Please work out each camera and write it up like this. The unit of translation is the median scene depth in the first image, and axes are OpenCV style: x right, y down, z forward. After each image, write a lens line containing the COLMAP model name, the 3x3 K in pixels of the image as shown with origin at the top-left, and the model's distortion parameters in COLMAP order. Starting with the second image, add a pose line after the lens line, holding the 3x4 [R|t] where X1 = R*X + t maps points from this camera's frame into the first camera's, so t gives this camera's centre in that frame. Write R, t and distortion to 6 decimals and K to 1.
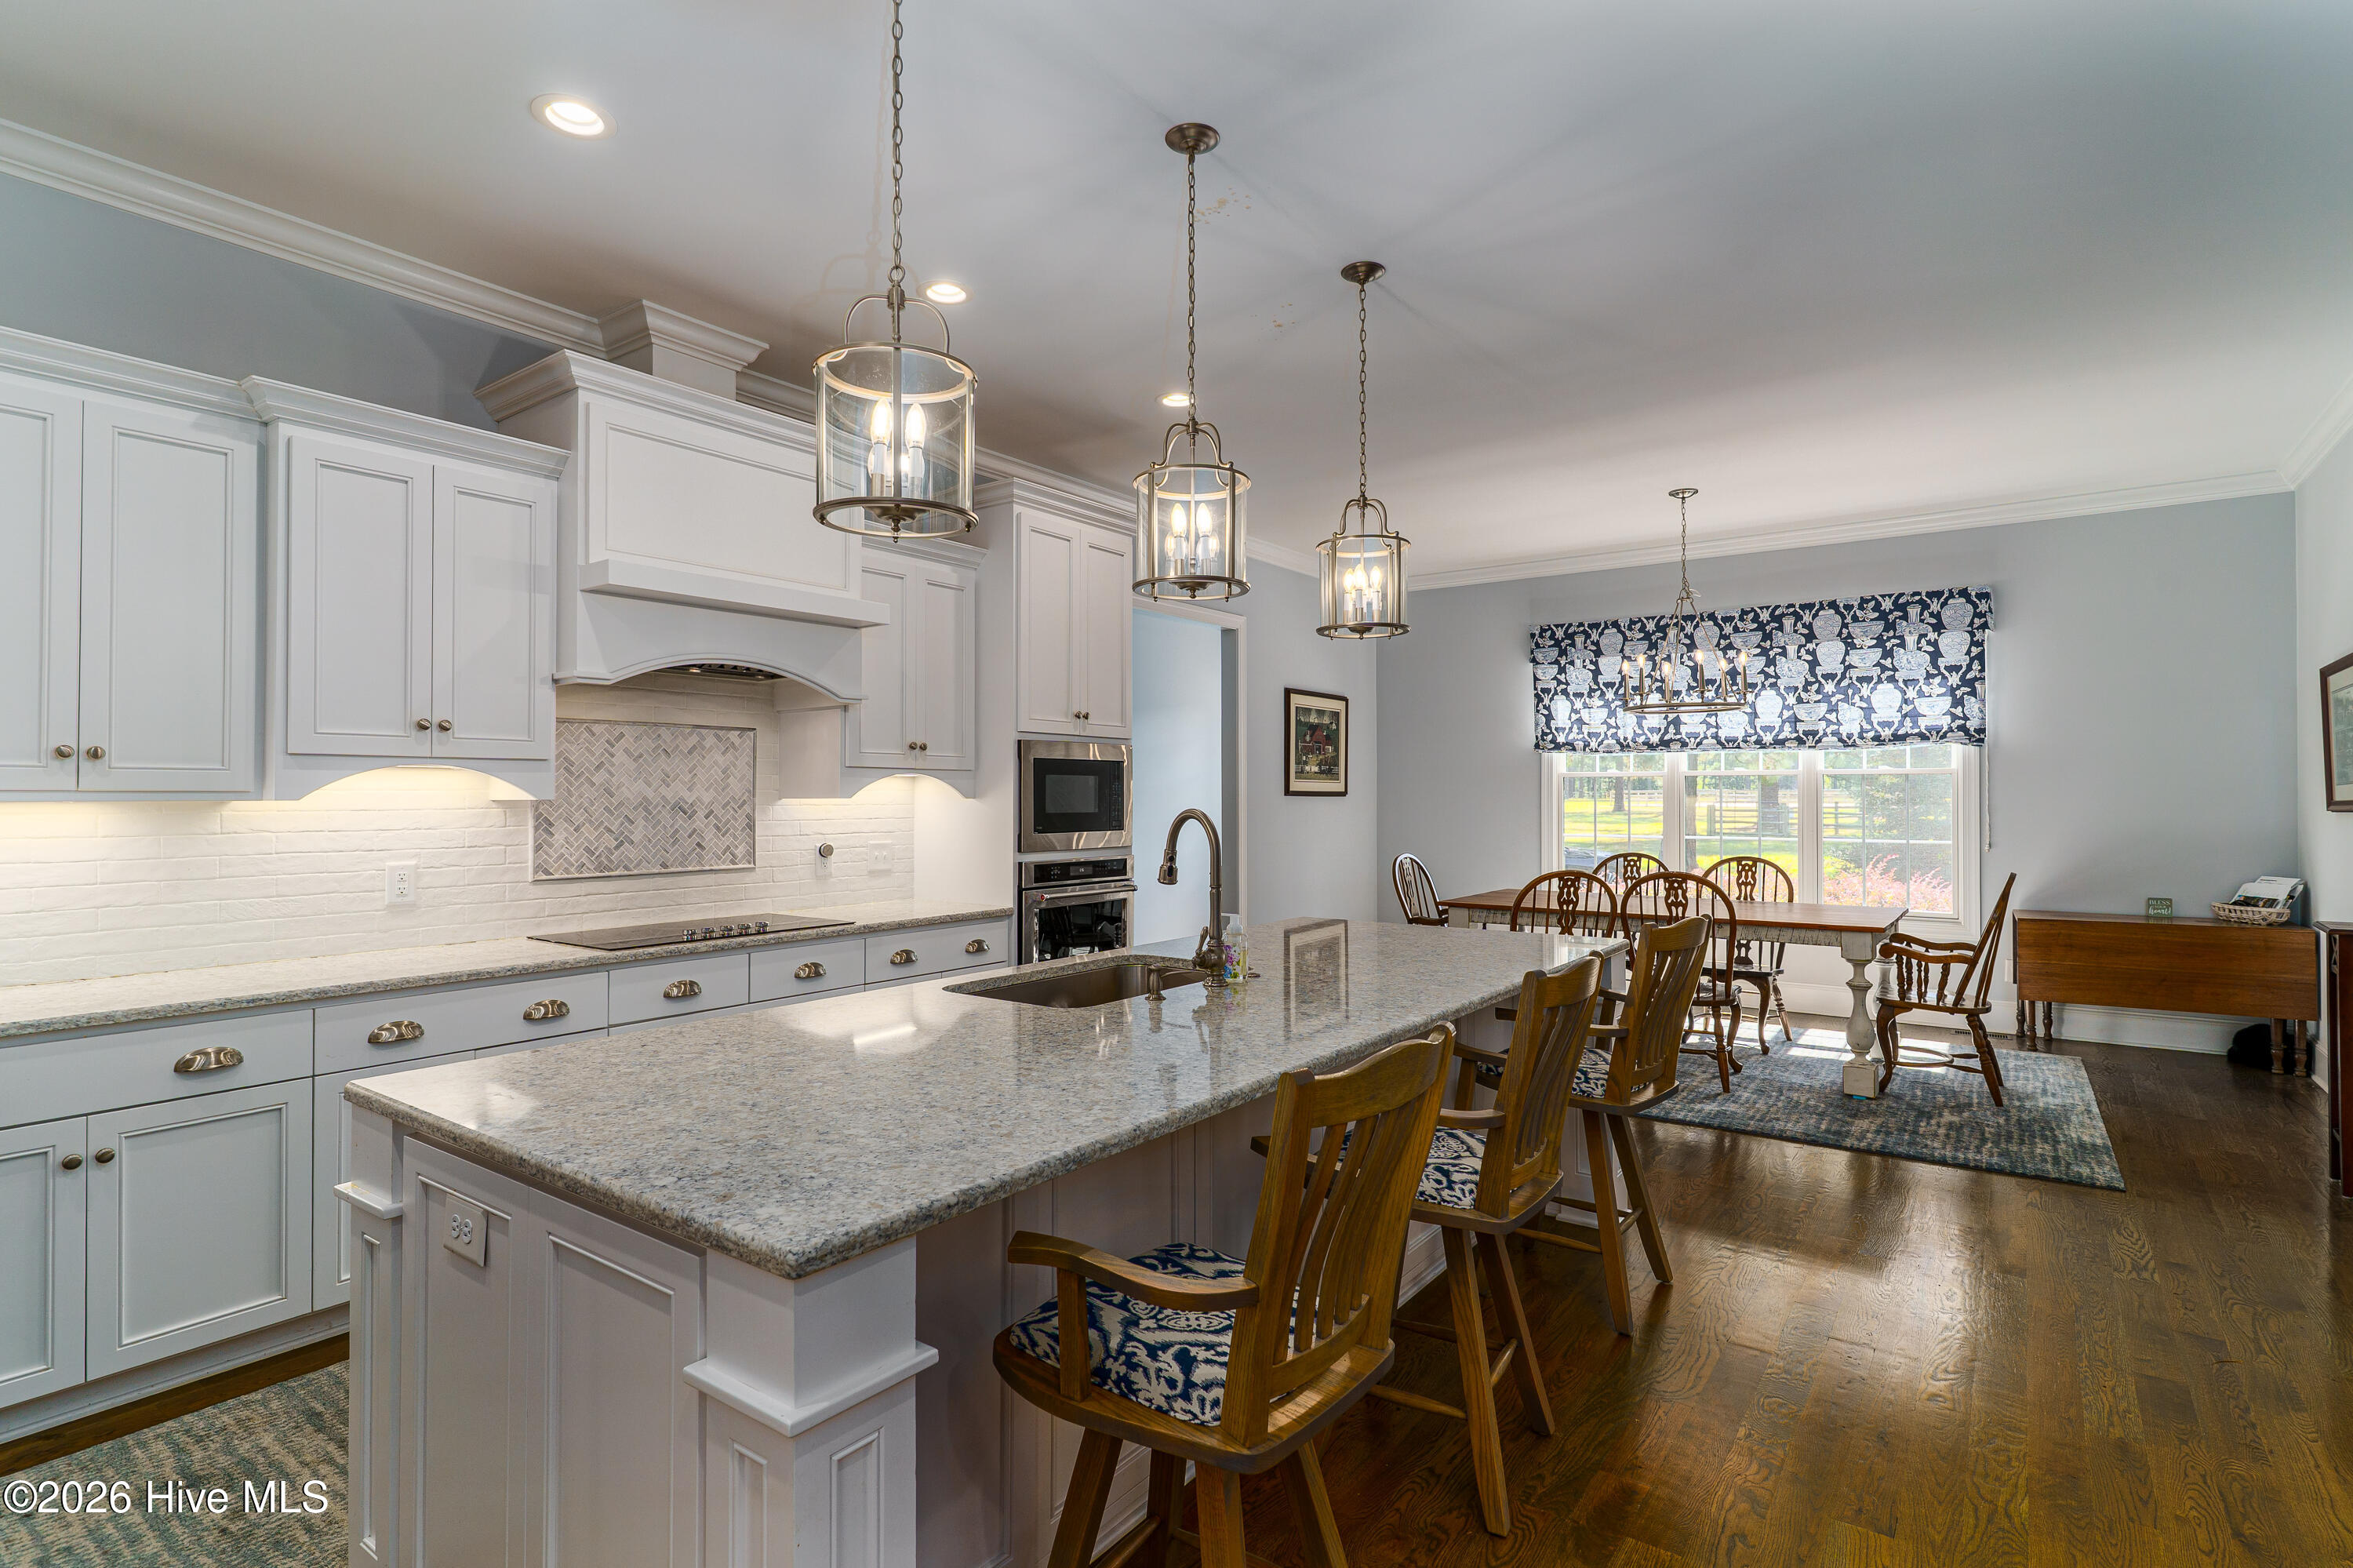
lens RADIAL K [[1155.5, 0, 1162.4], [0, 1155.5, 793.0], [0, 0, 1]] dist [0.003513, 0.001554]
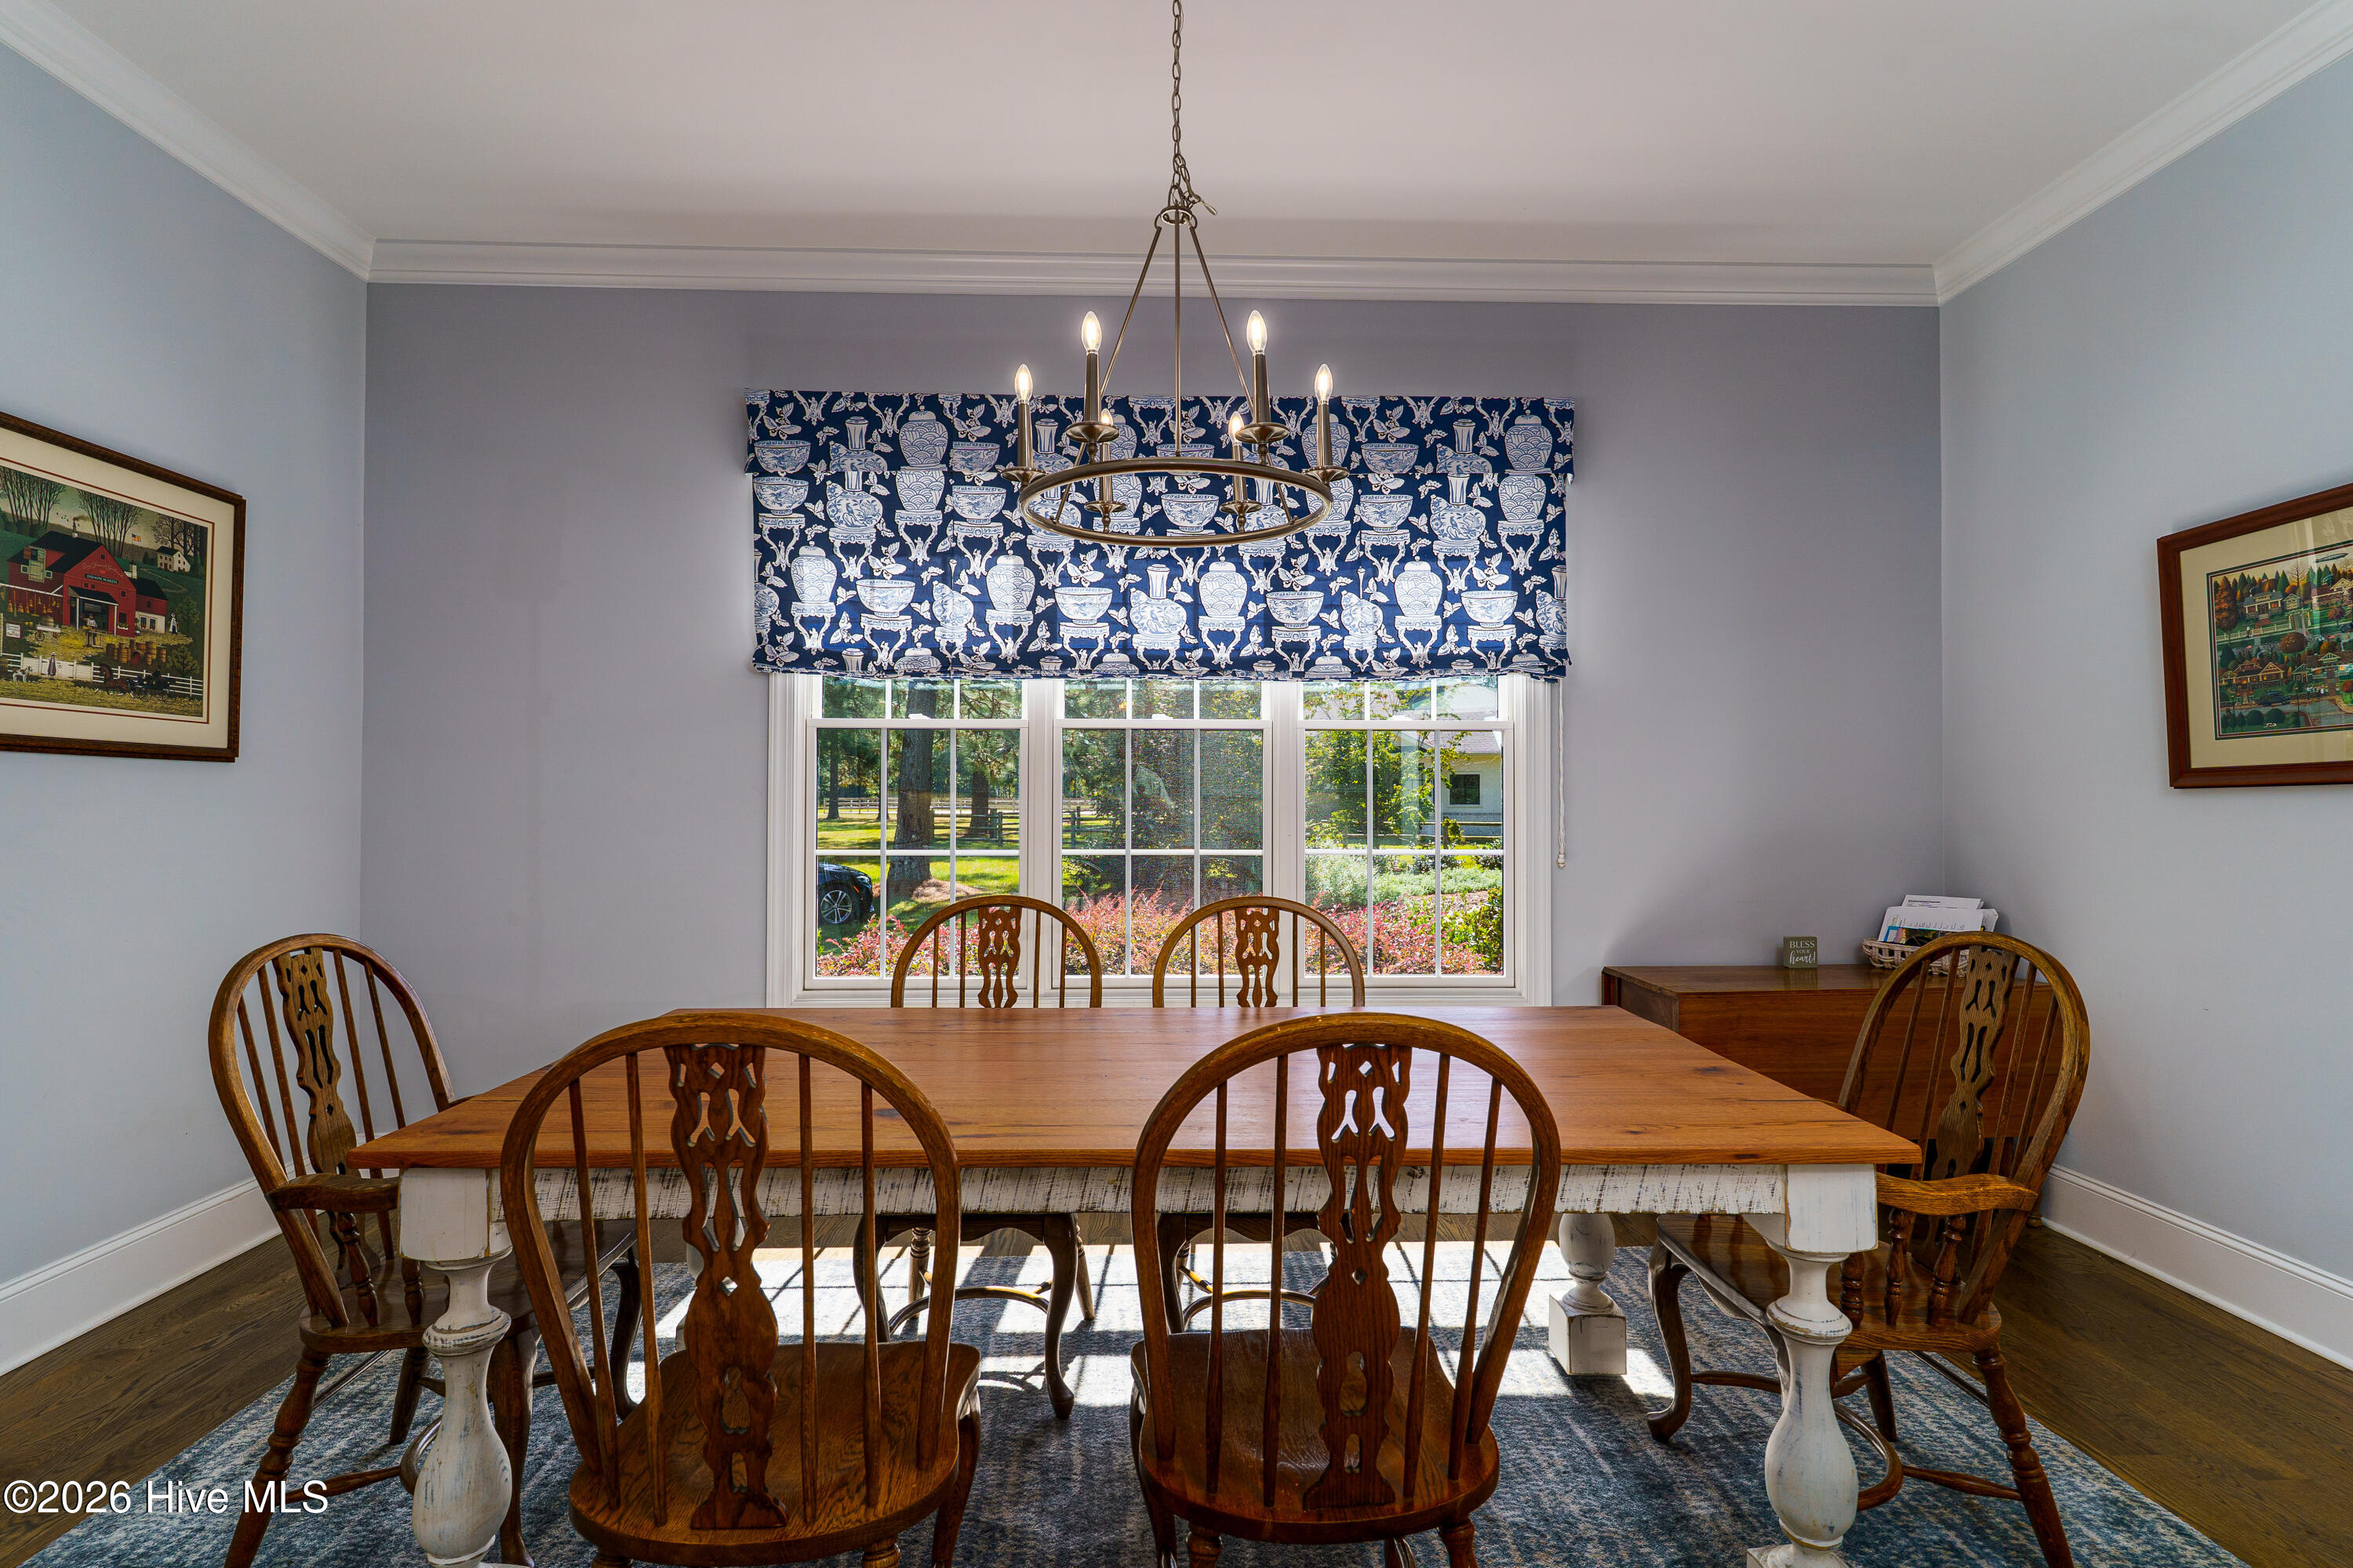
lens RADIAL K [[1155.5, 0, 1181.1], [0, 1155.5, 777.5], [0, 0, 1]] dist [0.003513, 0.001554]
pose [[0.771227, 0.008433, 0.636504, 0.175359], [-0.004746, 0.999961, -0.007497, 0.010263], [-0.636542, 0.002761, 0.771237, 0.586191]]
